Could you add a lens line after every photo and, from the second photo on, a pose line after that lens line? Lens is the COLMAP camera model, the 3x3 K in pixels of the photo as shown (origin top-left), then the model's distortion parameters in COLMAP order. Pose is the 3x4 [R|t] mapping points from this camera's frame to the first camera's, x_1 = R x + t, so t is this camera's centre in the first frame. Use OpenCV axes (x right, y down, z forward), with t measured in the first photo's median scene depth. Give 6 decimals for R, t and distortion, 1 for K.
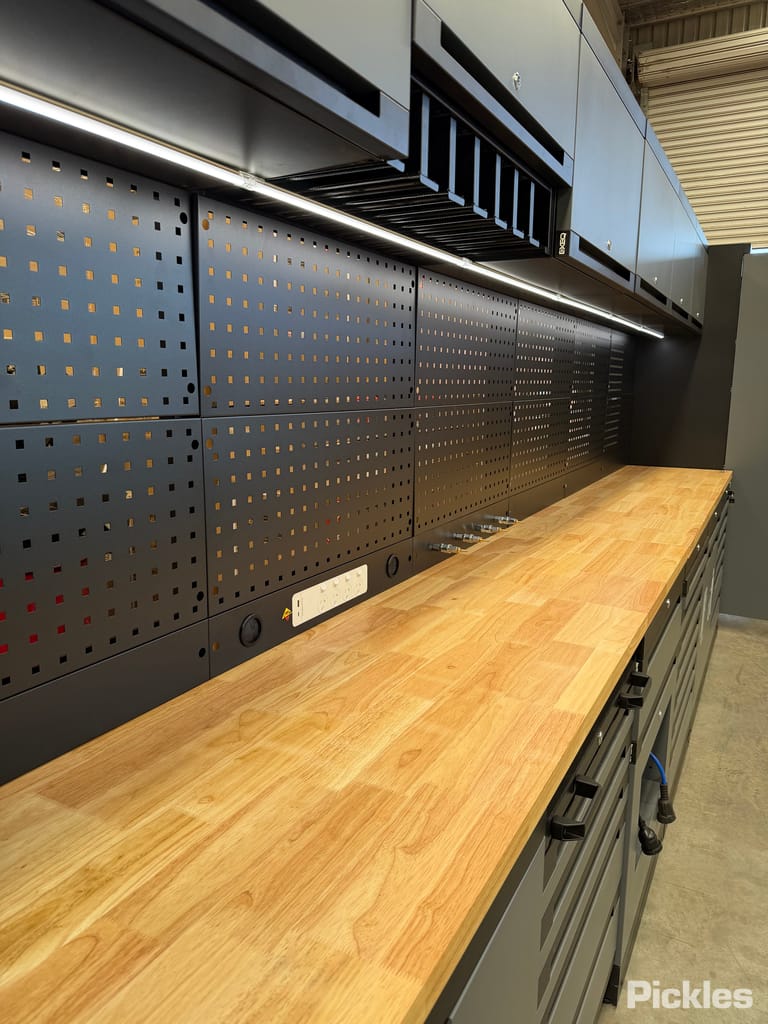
lens RADIAL K [[708.8, 0, 370.8], [0, 708.8, 511.5], [0, 0, 1]] dist [0.048341, -0.083270]
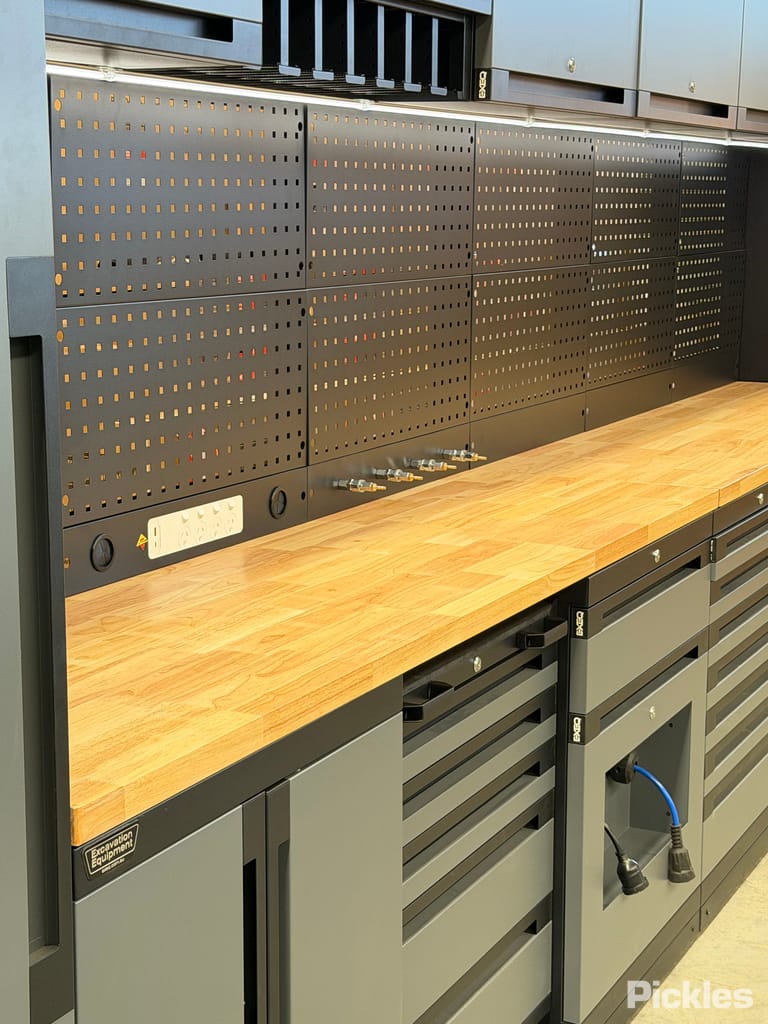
lens RADIAL K [[1721.3, 0, 343.5], [0, 1721.3, 538.4], [0, 0, 1]] dist [-0.001418, 0.118665]
pose [[0.999557, -0.008700, 0.028453, 0.060554], [0.008320, 0.999875, 0.013448, 0.114917], [-0.028566, -0.013205, 0.999505, -1.024334]]
